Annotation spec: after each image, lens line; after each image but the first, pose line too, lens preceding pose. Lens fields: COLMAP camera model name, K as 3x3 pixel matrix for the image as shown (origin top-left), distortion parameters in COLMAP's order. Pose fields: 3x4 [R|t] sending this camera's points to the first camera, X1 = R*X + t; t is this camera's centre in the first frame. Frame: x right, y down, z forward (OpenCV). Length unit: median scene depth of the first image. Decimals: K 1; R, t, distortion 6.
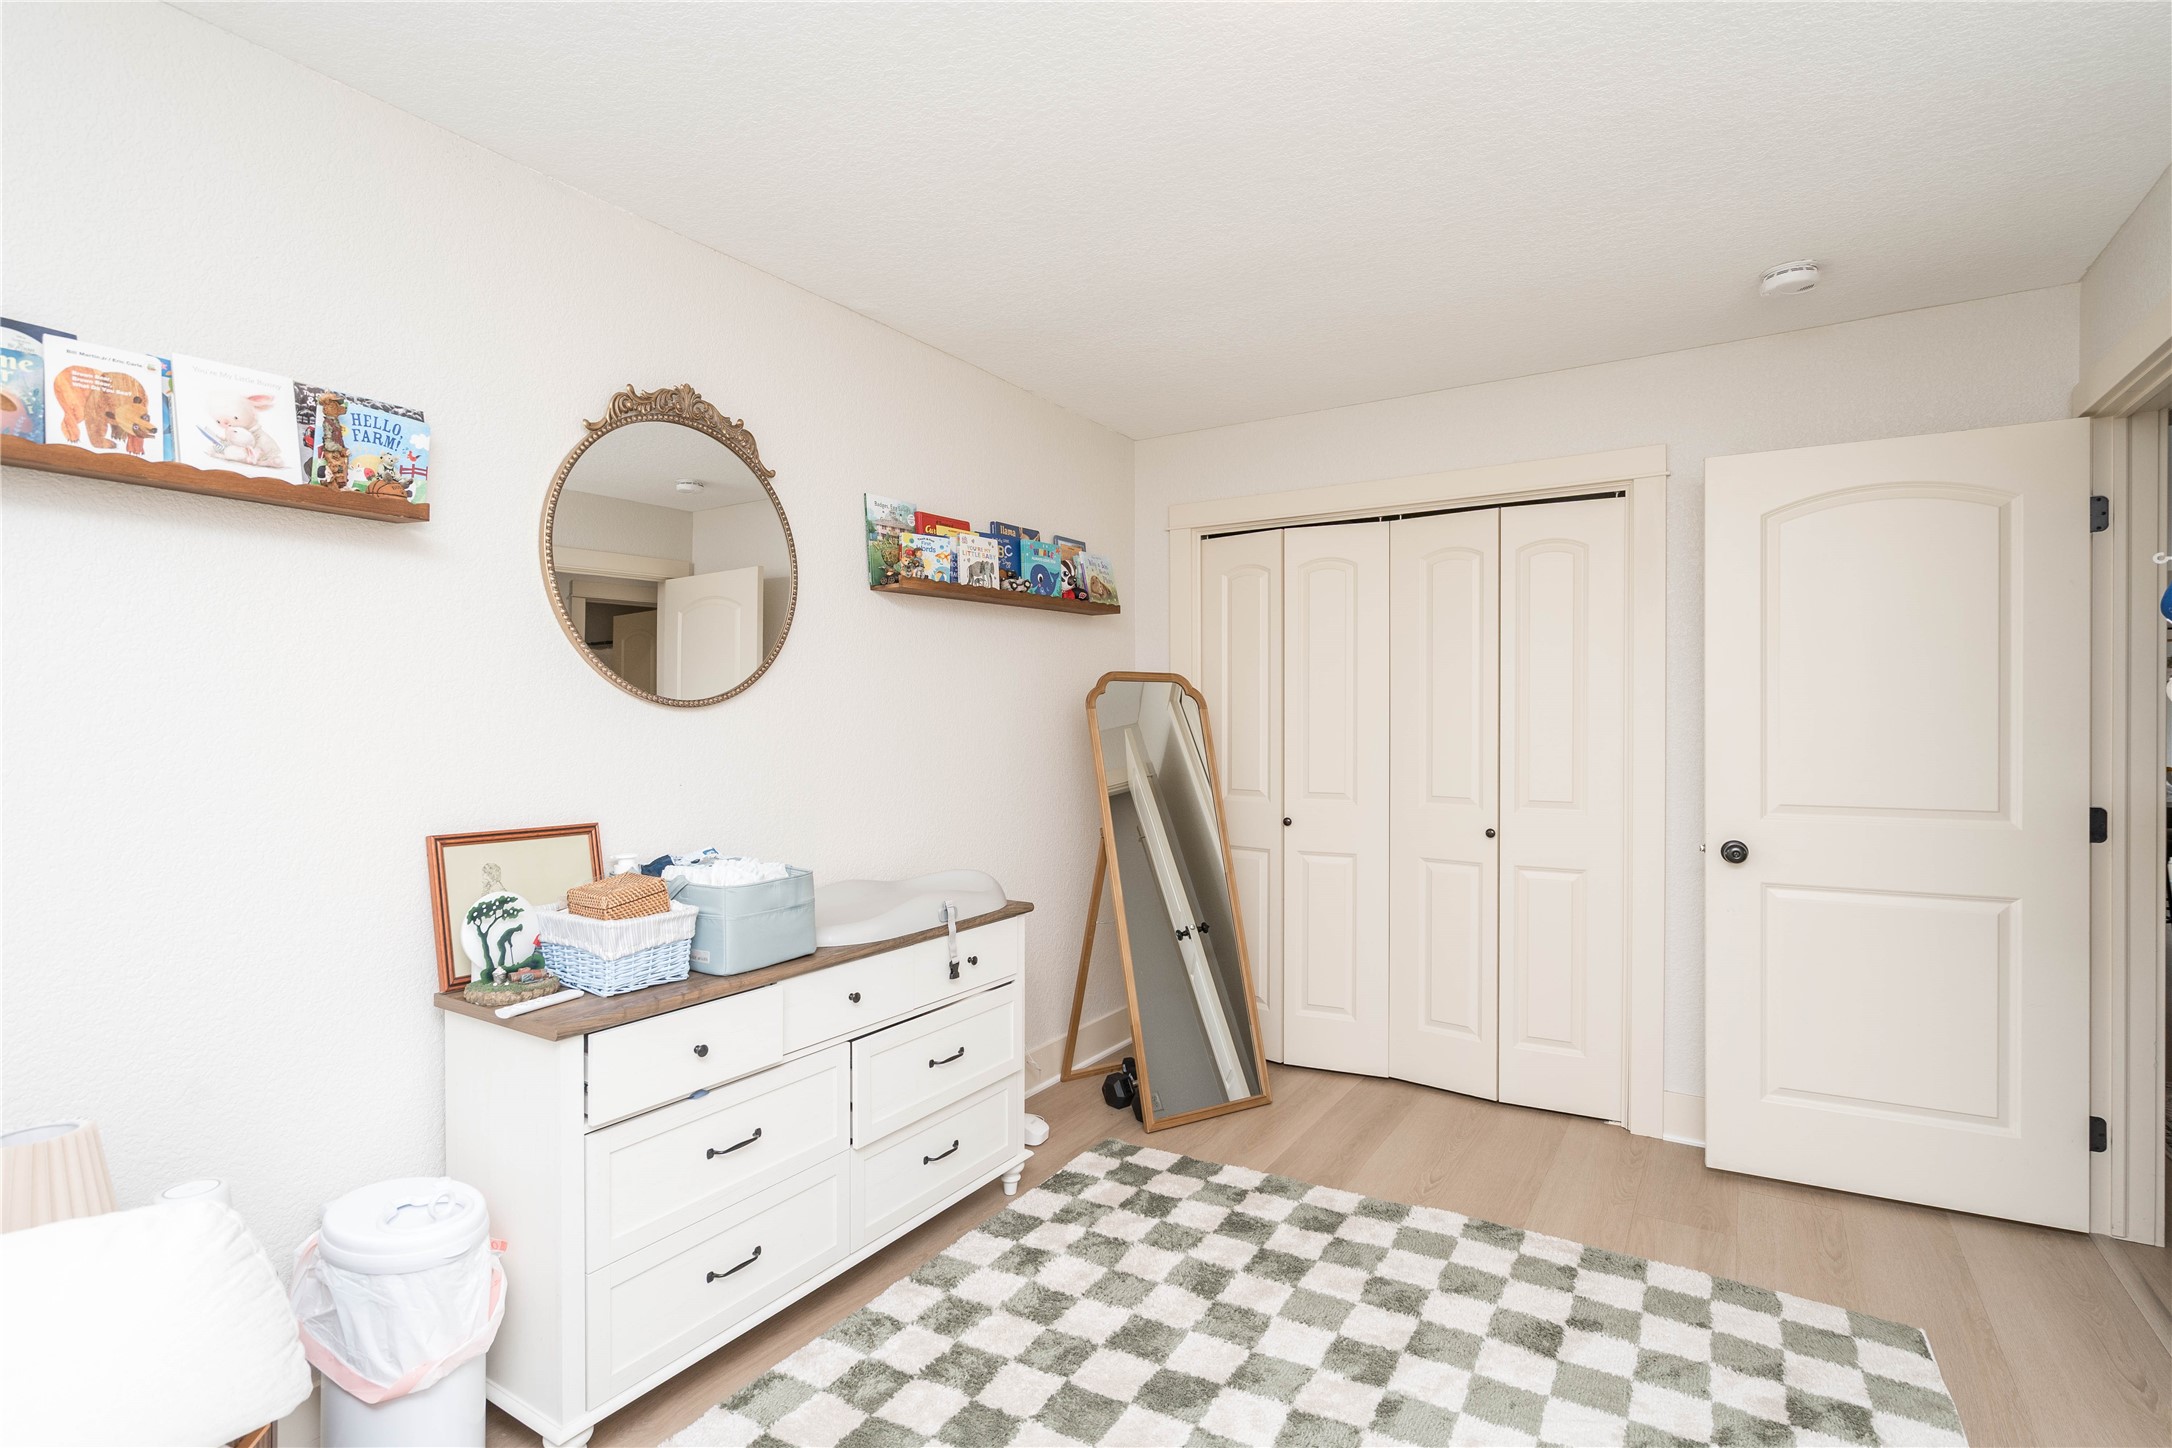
lens RADIAL K [[1058.8, 0, 1078.1], [0, 1058.8, 729.8], [0, 0, 1]] dist [-0.000280, 0.000046]
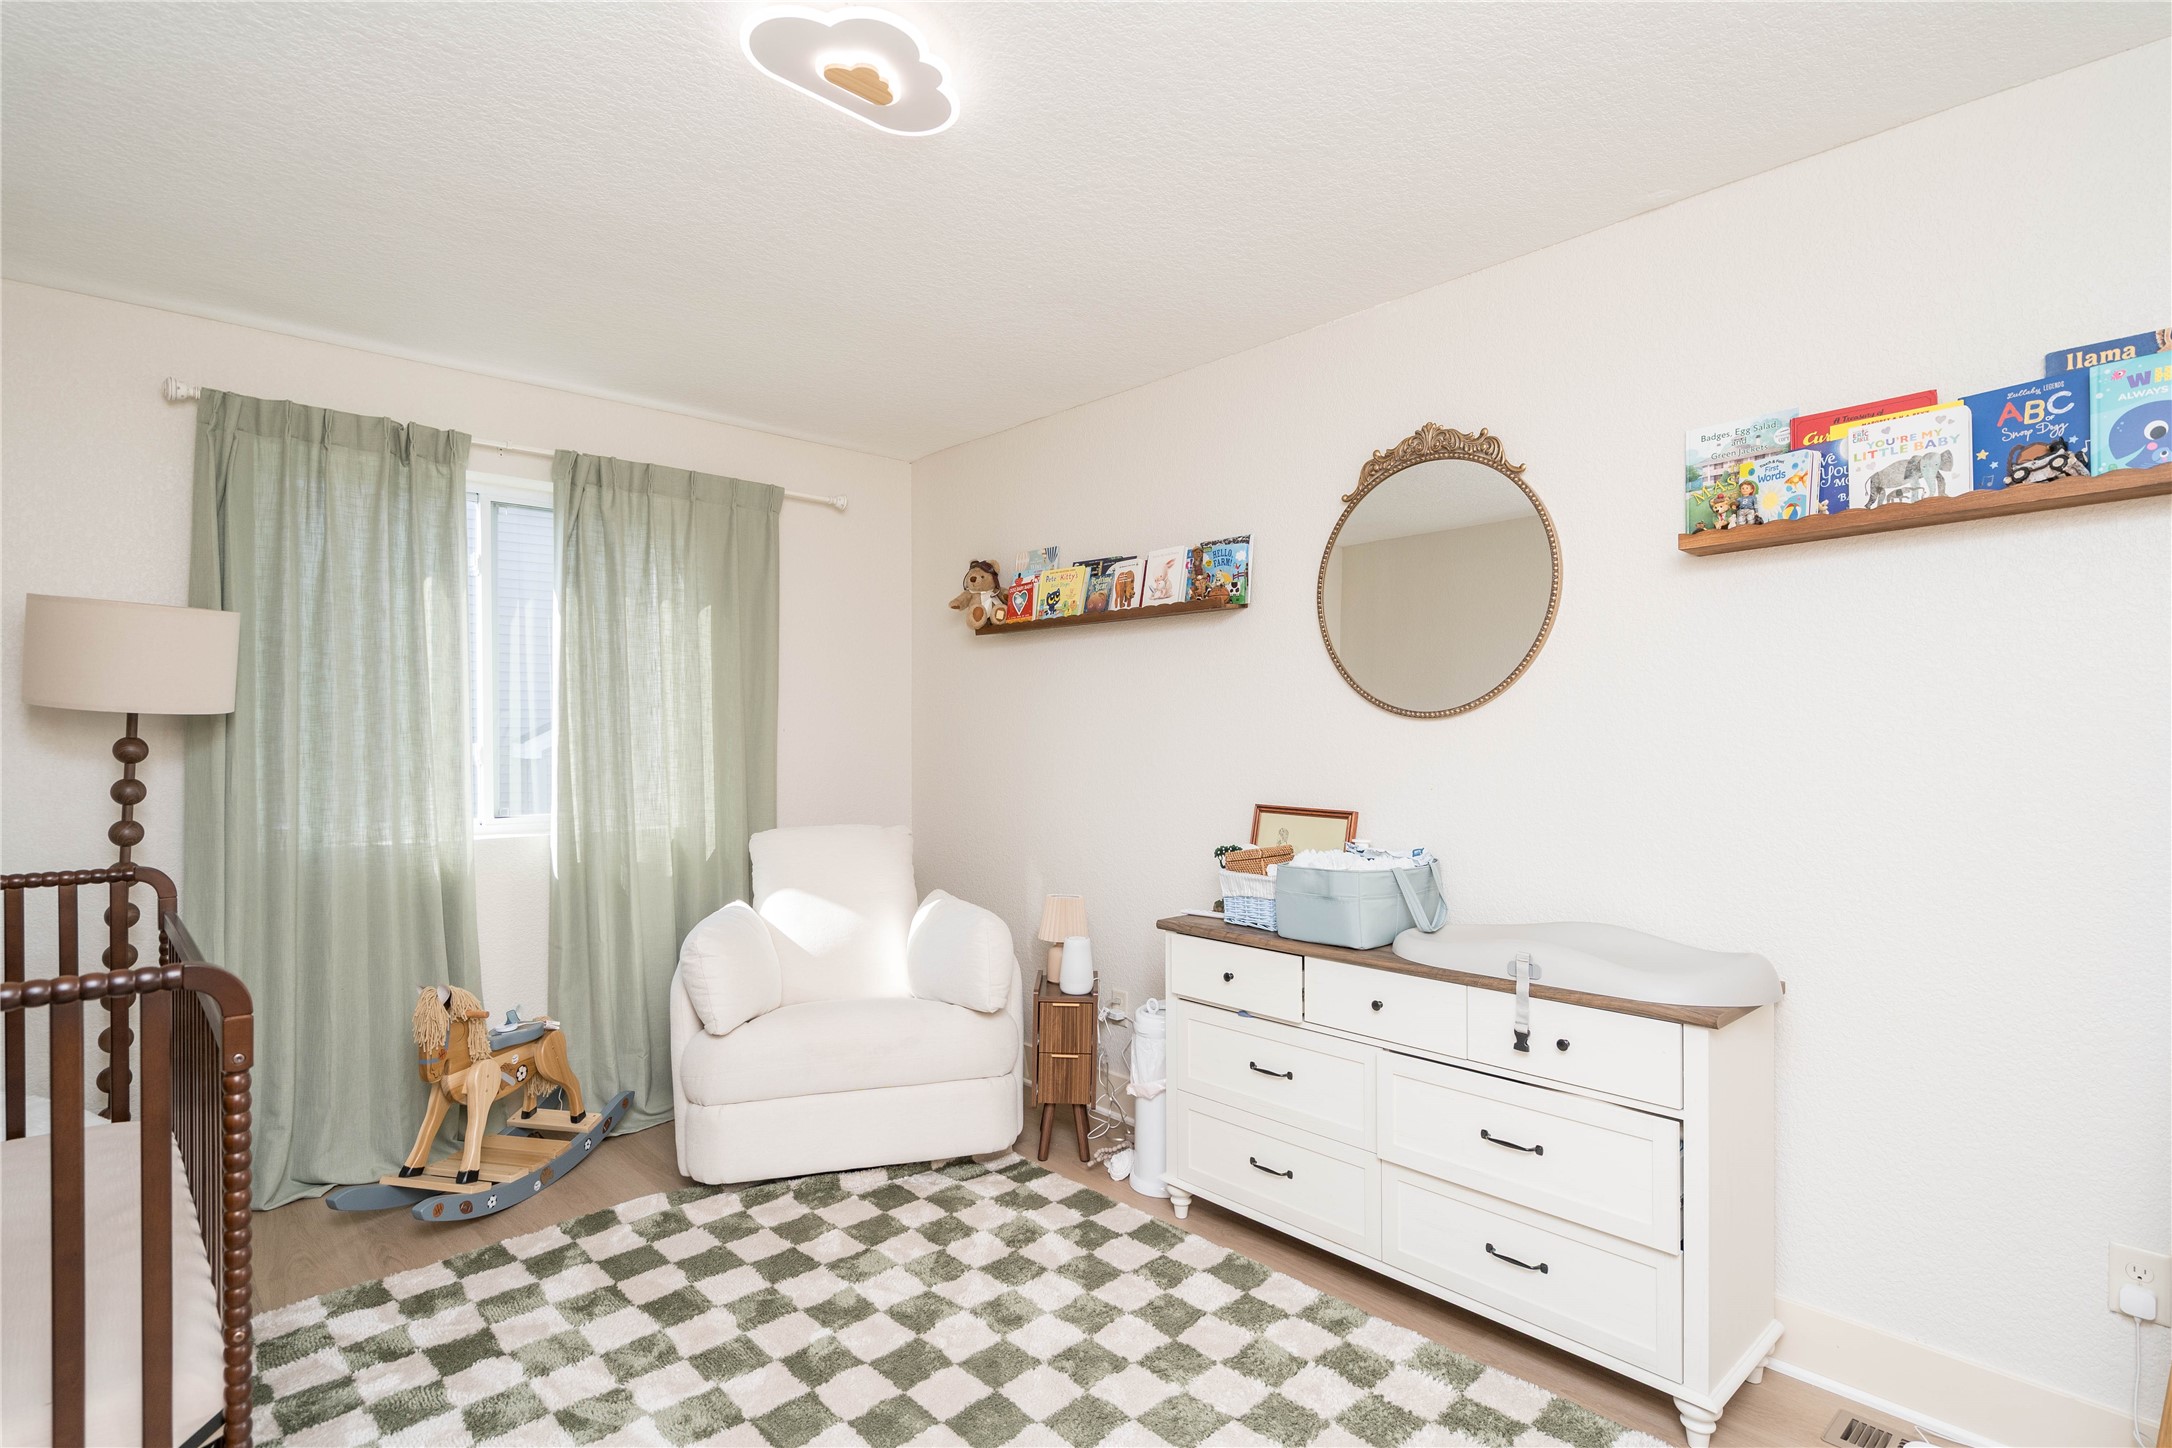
lens RADIAL K [[1058.8, 0, 1078.1], [0, 1058.8, 729.8], [0, 0, 1]] dist [-0.000280, 0.000046]
pose [[-0.249857, 0.002570, -0.968279, 0.749833], [-0.002067, 0.999993, 0.003188, -0.010889], [0.968281, 0.002798, -0.249850, 0.882261]]
